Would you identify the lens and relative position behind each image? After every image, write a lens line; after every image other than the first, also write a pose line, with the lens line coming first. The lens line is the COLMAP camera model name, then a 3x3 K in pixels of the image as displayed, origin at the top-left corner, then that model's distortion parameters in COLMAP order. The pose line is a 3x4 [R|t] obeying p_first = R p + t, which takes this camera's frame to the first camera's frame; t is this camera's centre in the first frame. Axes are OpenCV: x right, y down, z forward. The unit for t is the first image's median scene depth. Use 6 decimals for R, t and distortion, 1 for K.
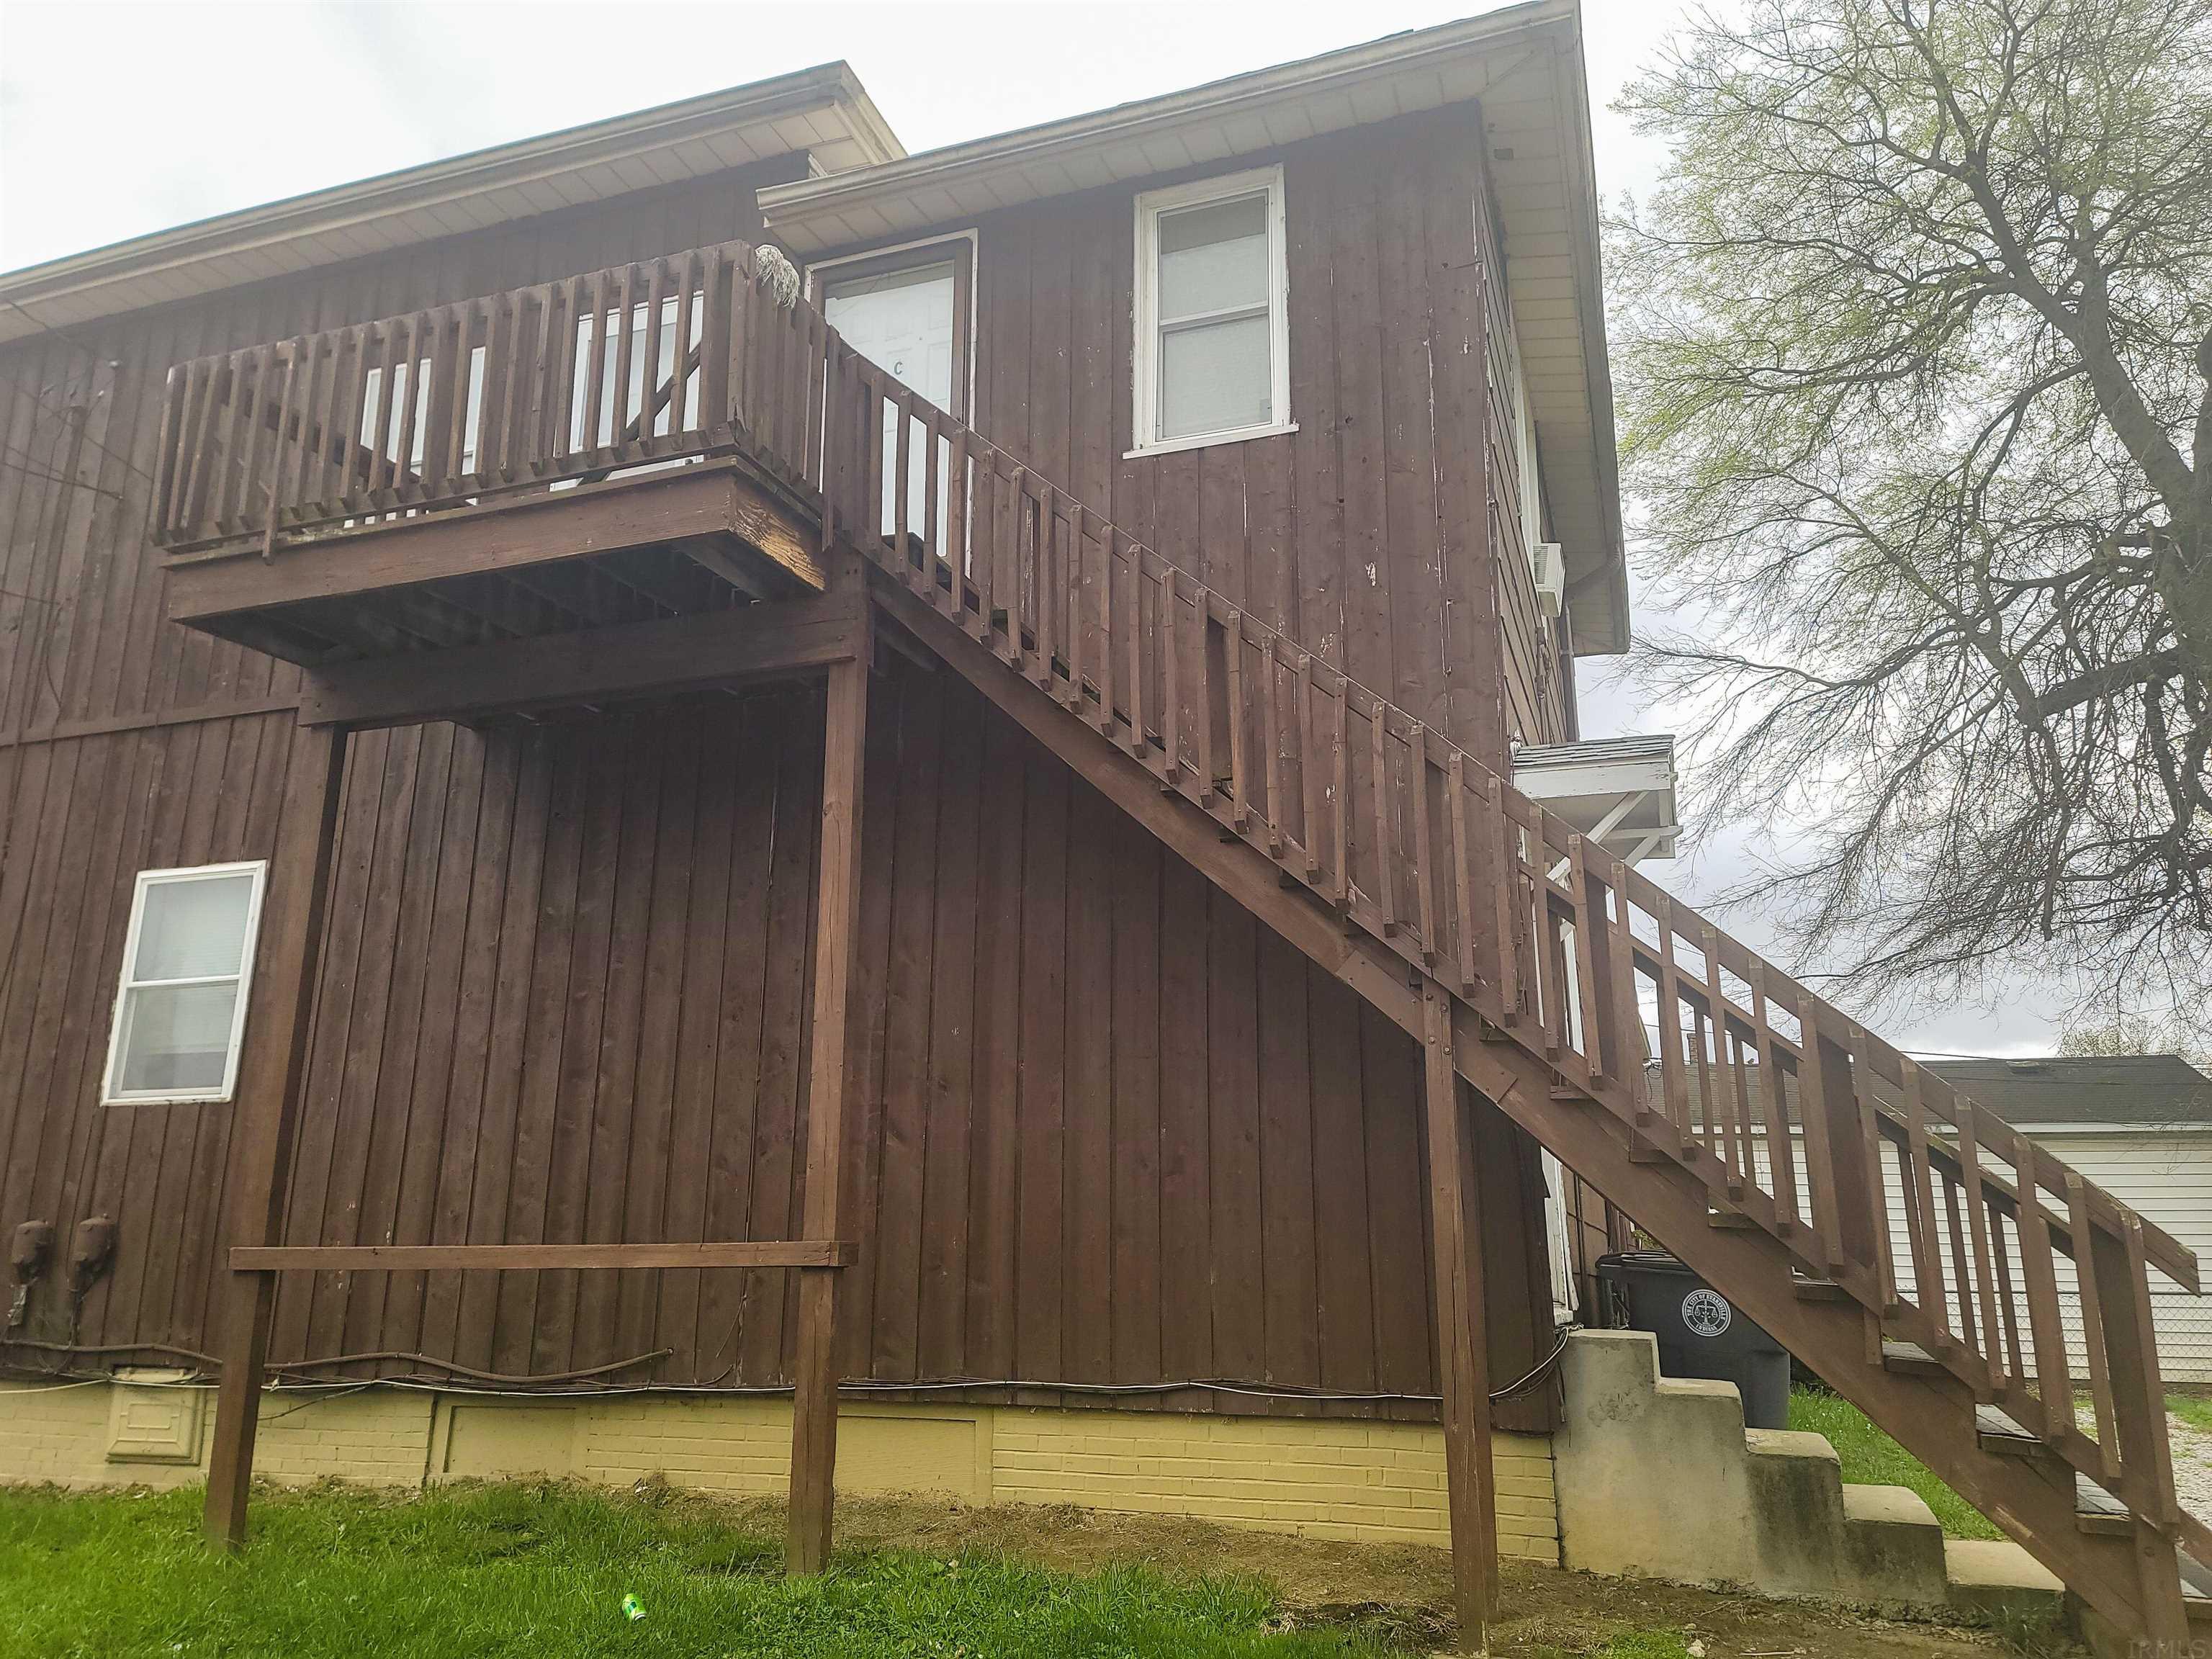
lens RADIAL K [[1617.8, 0, 1106.1], [0, 1617.8, 841.6], [0, 0, 1]] dist [0.077231, -0.046060]
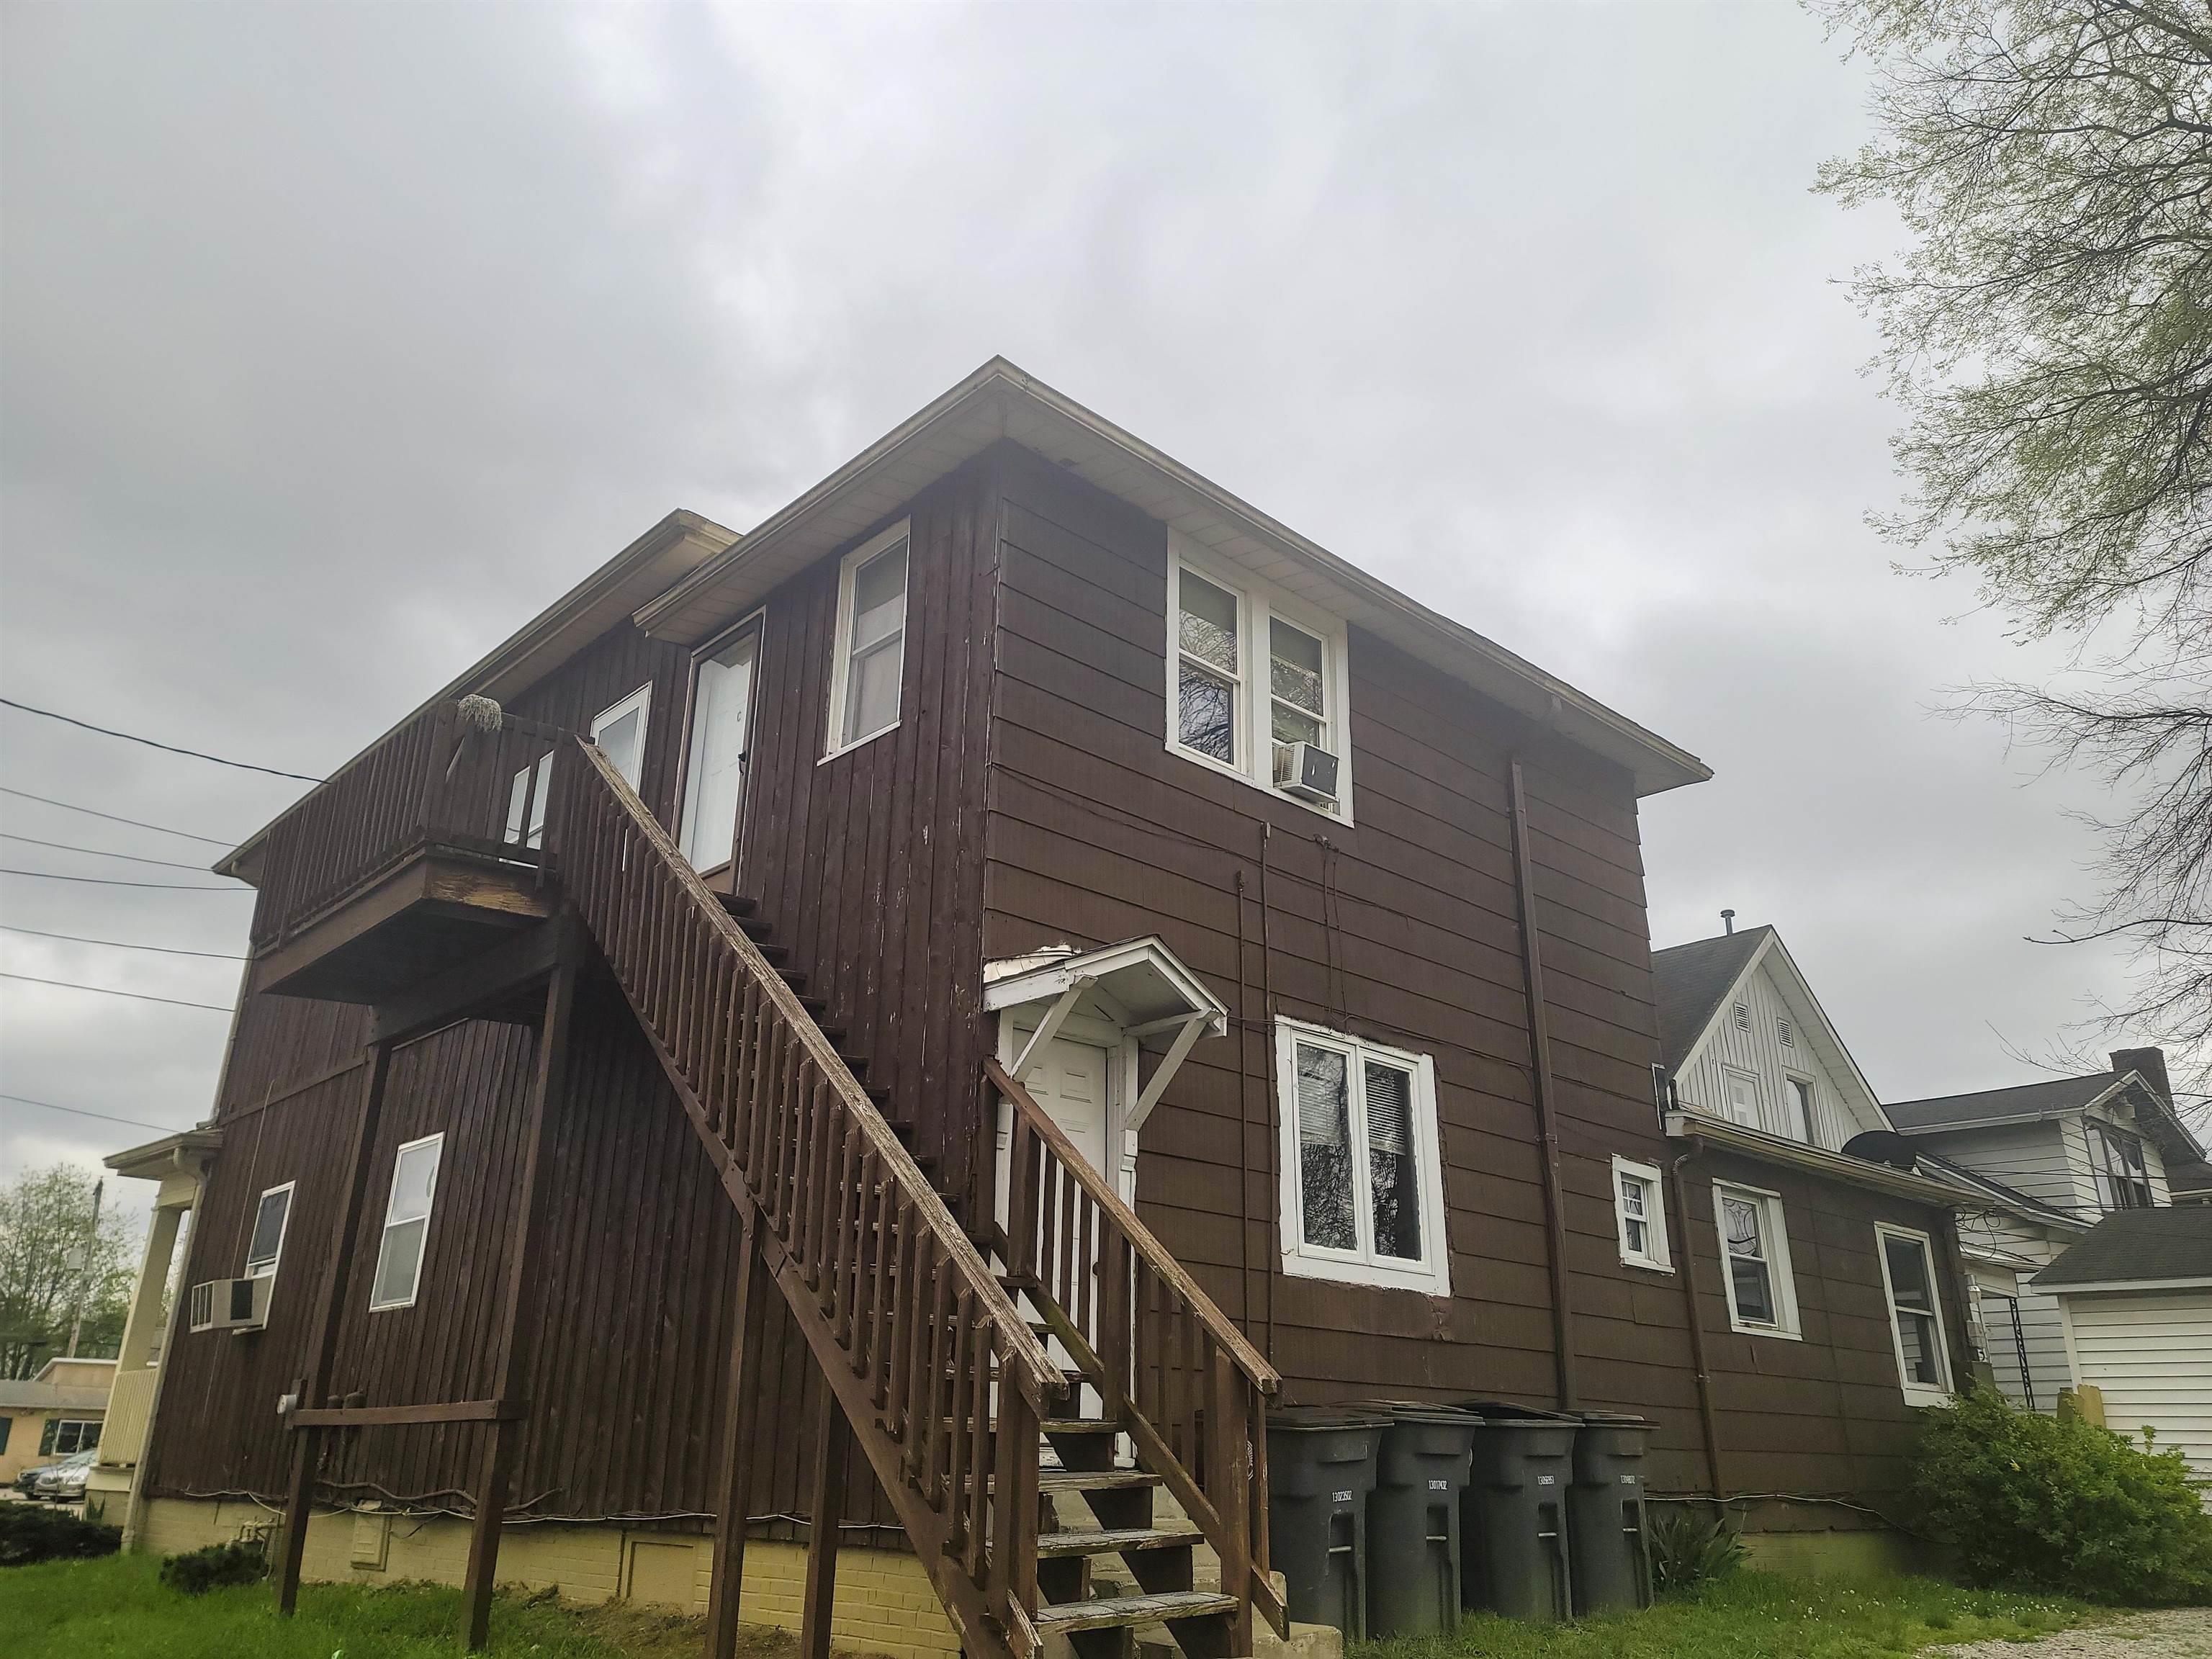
lens RADIAL K [[1617.8, 0, 1113.1], [0, 1617.8, 841.0], [0, 0, 1]] dist [0.077231, -0.046060]
pose [[0.886928, -0.158134, -0.433996, 0.759558], [0.111659, 0.985107, -0.130751, 0.015365], [0.448209, 0.067507, 0.891376, -0.028630]]
